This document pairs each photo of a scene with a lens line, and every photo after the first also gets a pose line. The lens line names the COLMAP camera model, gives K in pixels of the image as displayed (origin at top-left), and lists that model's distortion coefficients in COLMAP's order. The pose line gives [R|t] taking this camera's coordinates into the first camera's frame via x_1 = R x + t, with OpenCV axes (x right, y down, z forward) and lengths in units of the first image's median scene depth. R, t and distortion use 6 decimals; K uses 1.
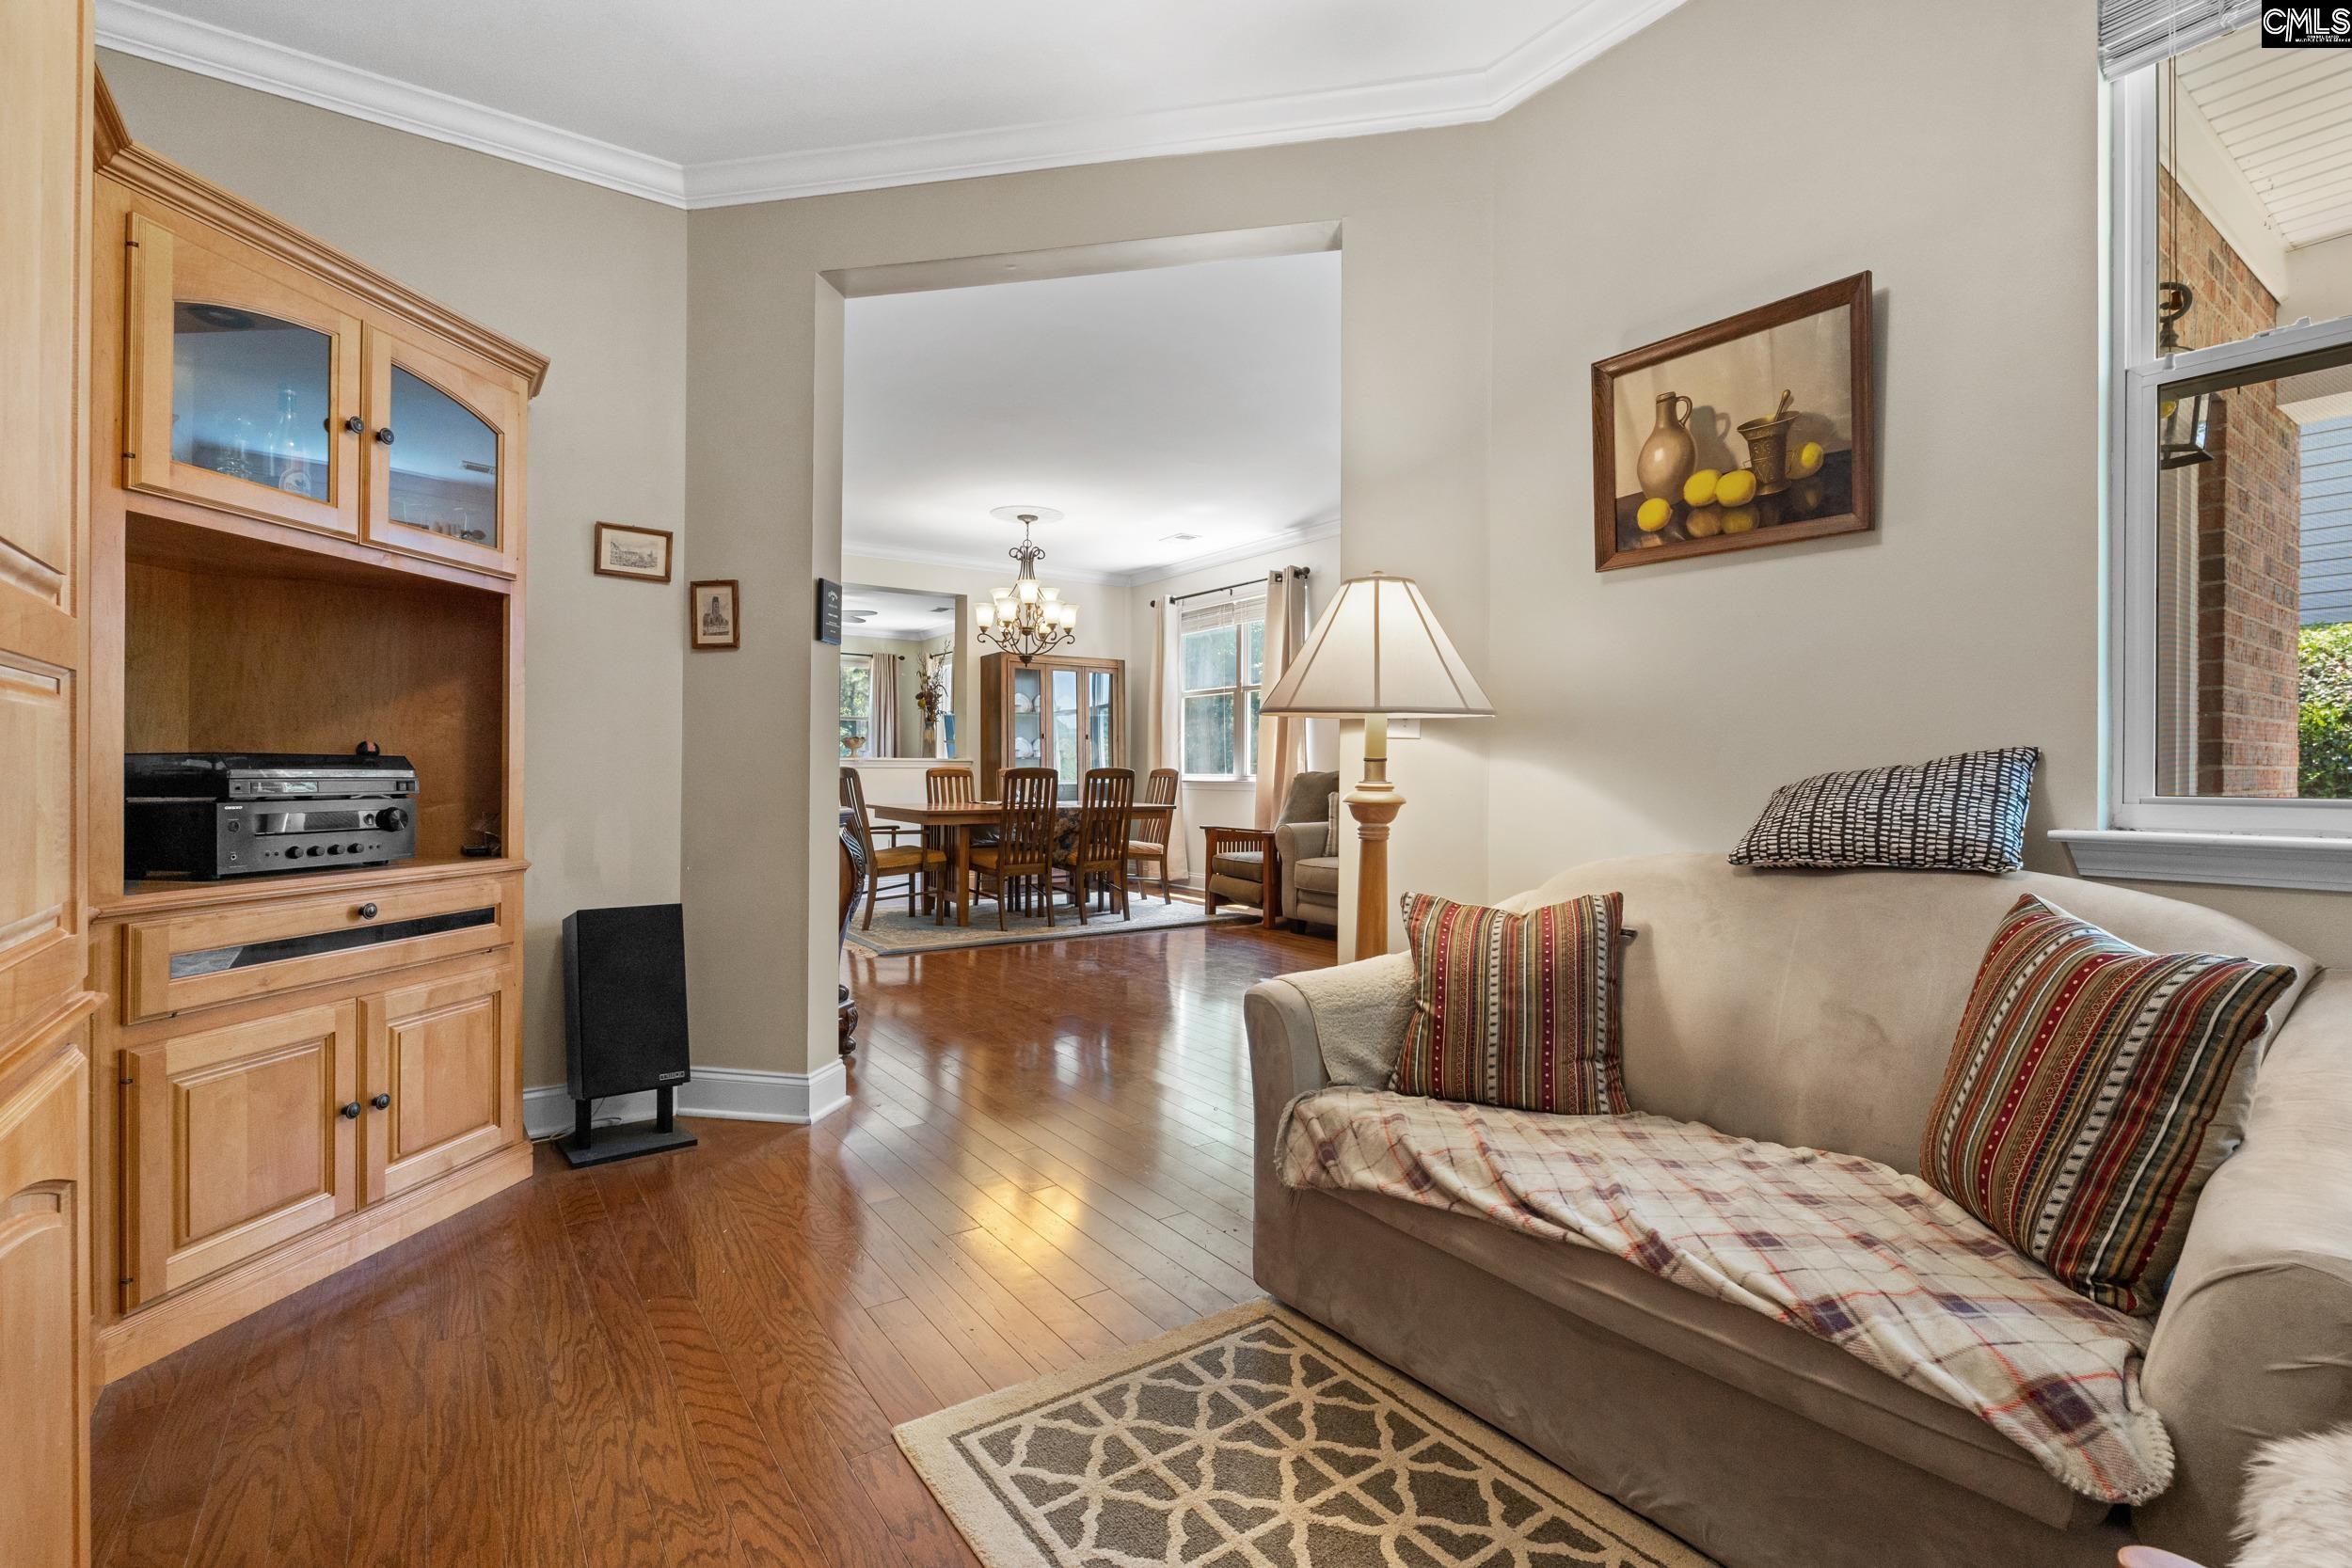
lens RADIAL K [[1062.5, 0, 1175.9], [0, 1062.5, 773.9], [0, 0, 1]] dist [-0.000803, -0.000025]
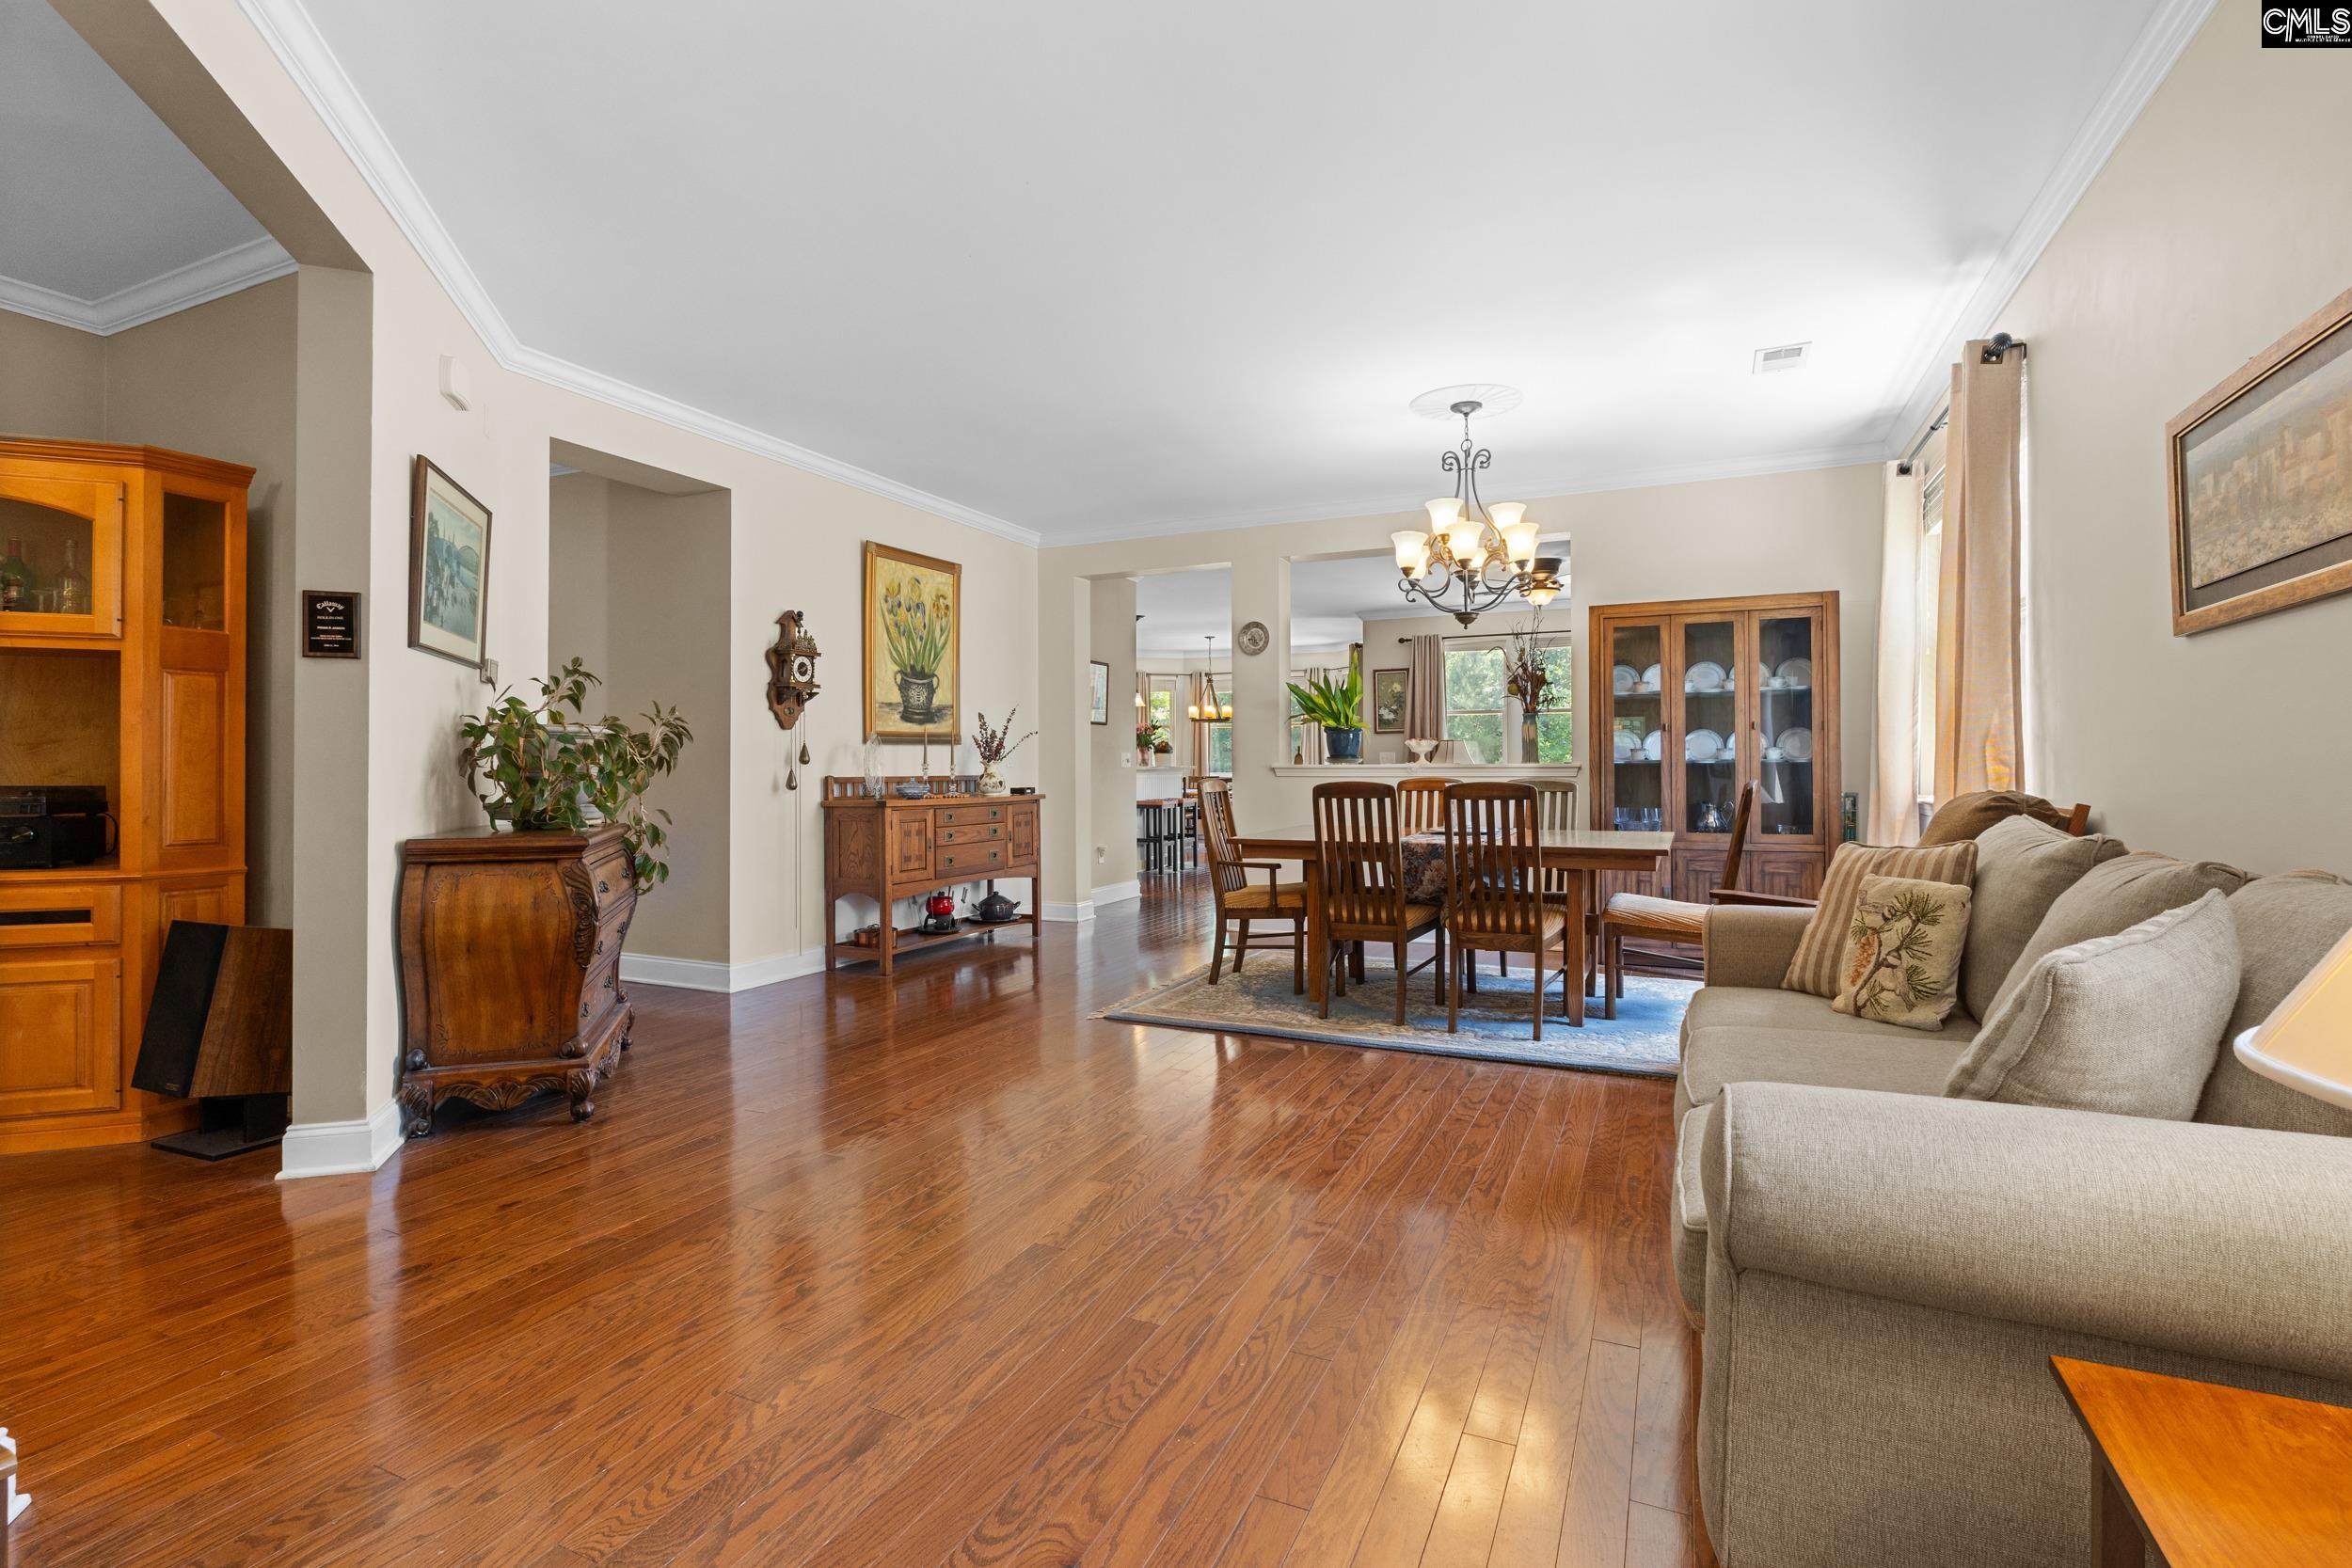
lens RADIAL K [[1079.2, 0, 1172.3], [0, 1079.2, 777.2], [0, 0, 1]] dist [-0.003601, -0.000221]
pose [[0.492534, -0.001636, -0.870292, 1.663326], [0.001234, 0.999999, -0.001182, -0.037006], [0.870292, -0.000491, 0.492535, 2.336310]]
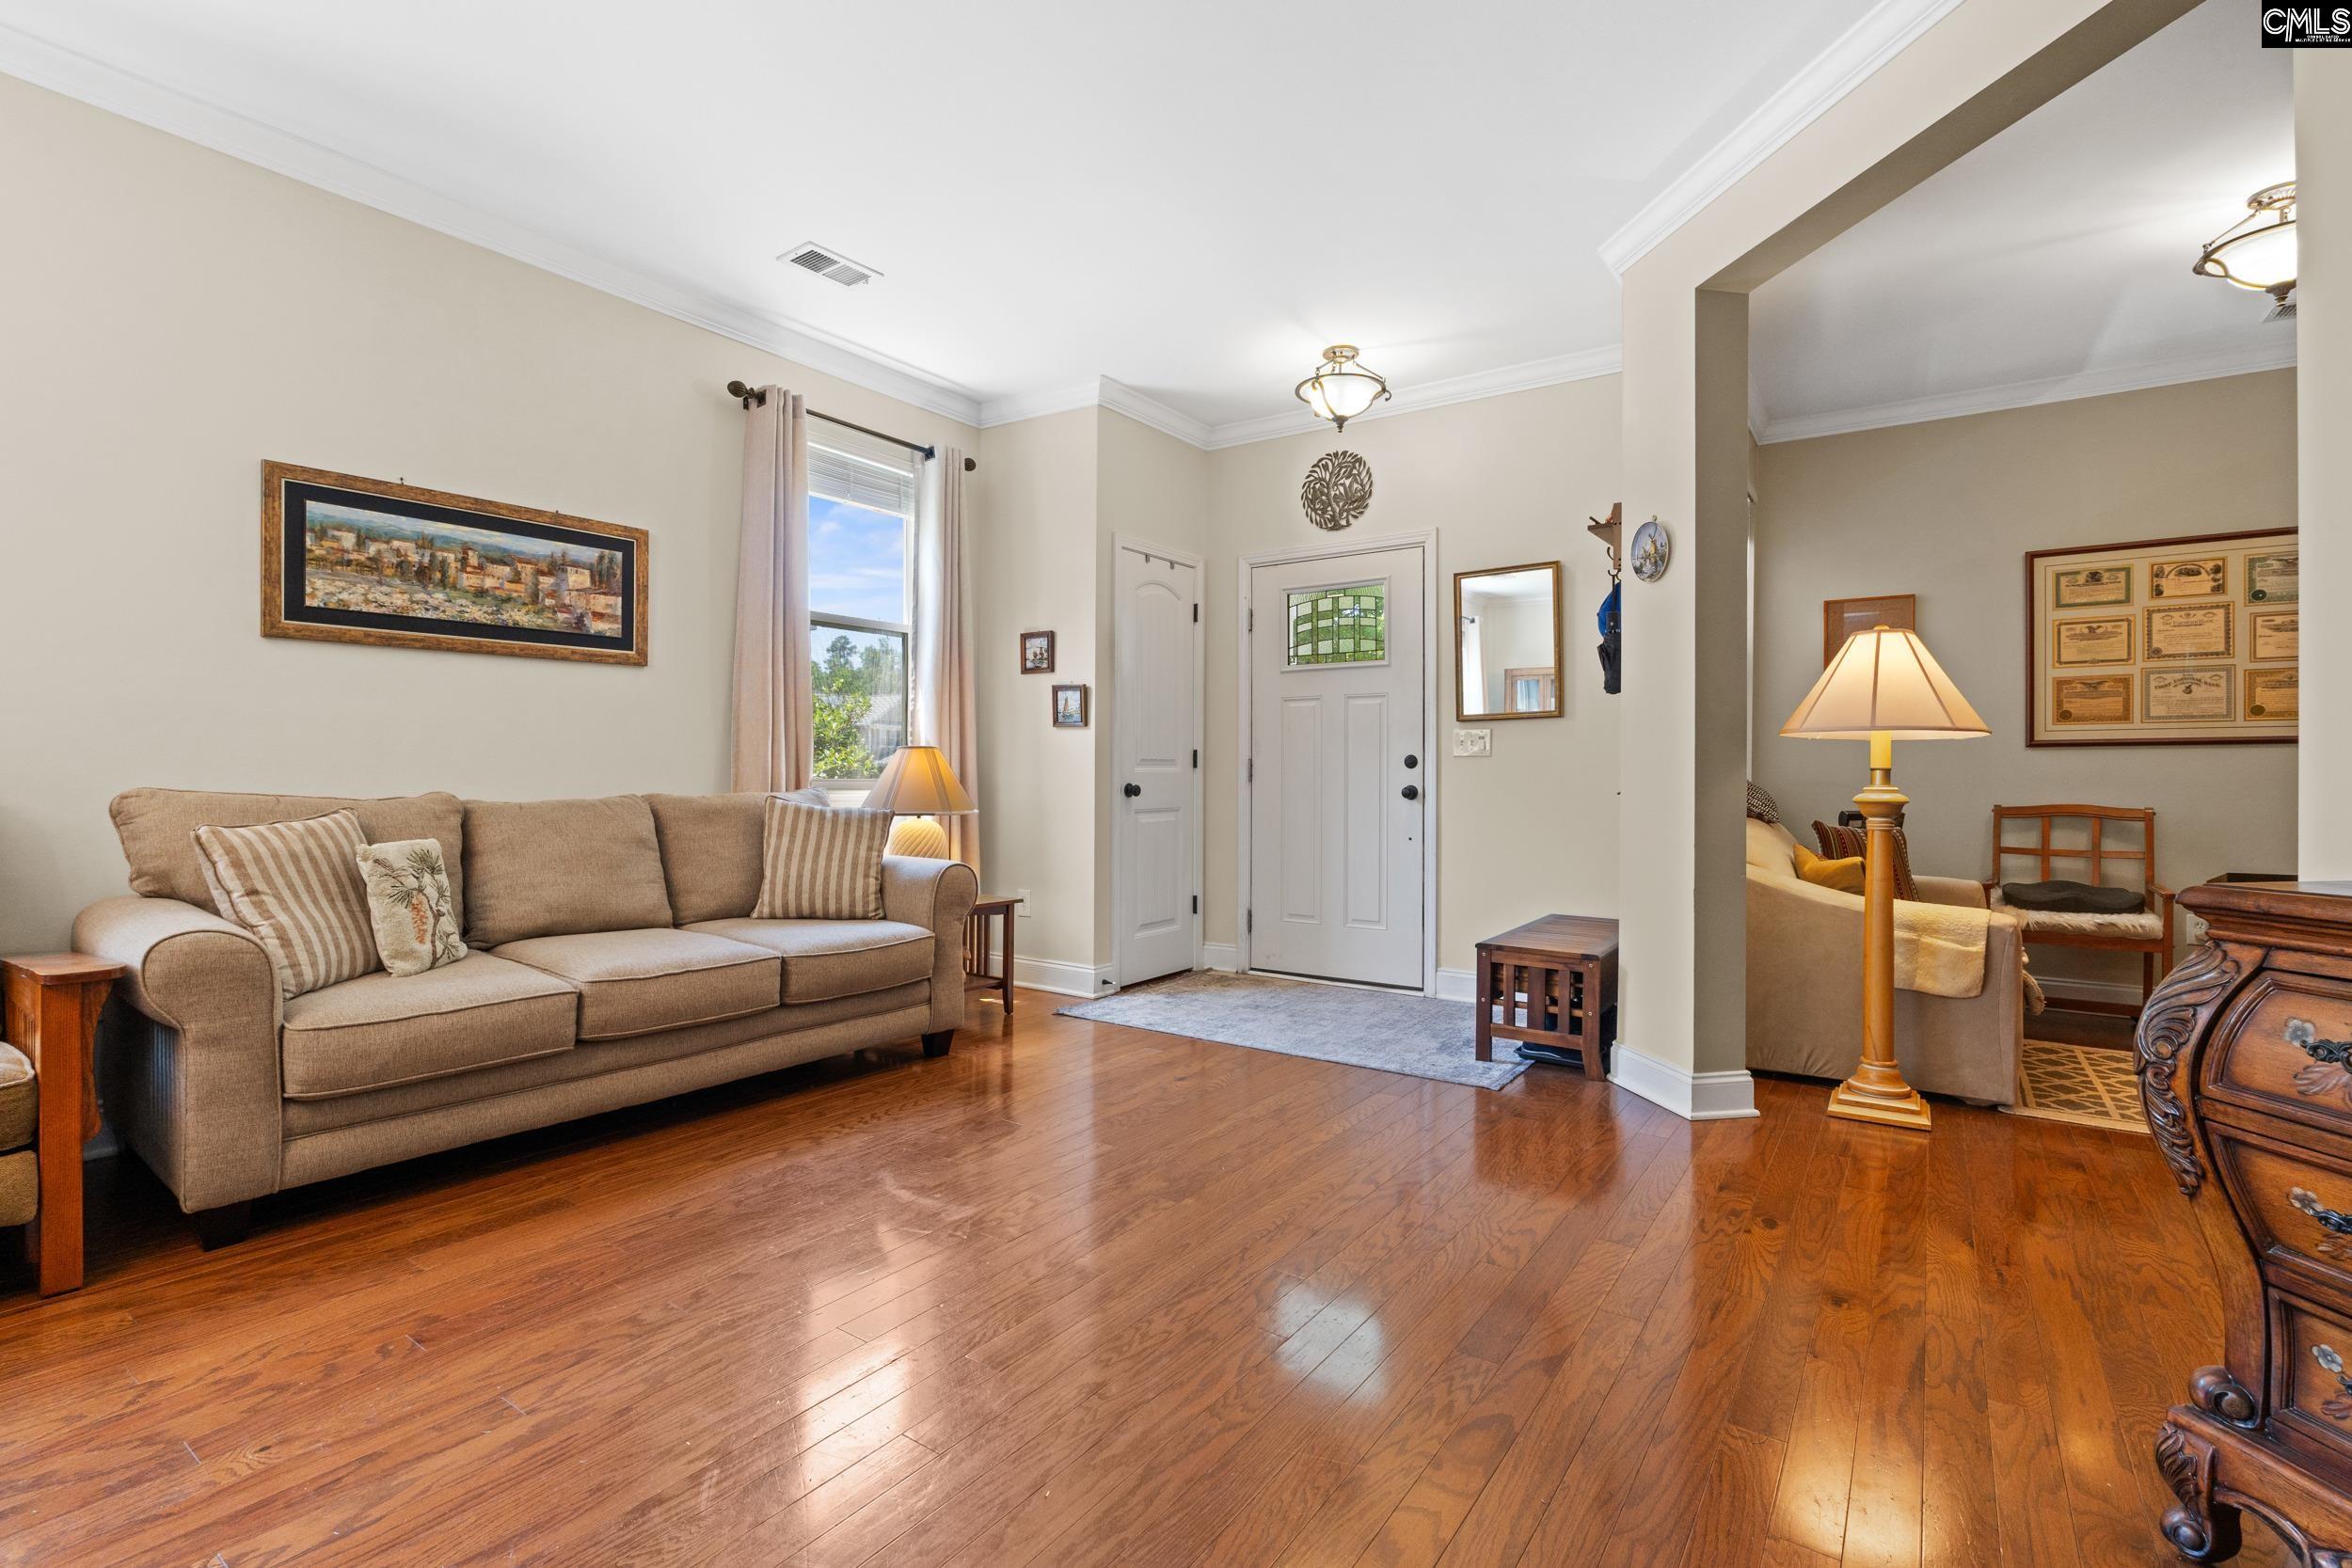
lens RADIAL K [[1079.2, 0, 1171.3], [0, 1079.2, 785.8], [0, 0, 1]] dist [-0.003601, -0.000221]
pose [[-0.338537, -0.003851, 0.940945, -1.299775], [-0.000111, 0.999992, 0.004053, 0.016061], [-0.940953, 0.001267, -0.338535, 3.490728]]
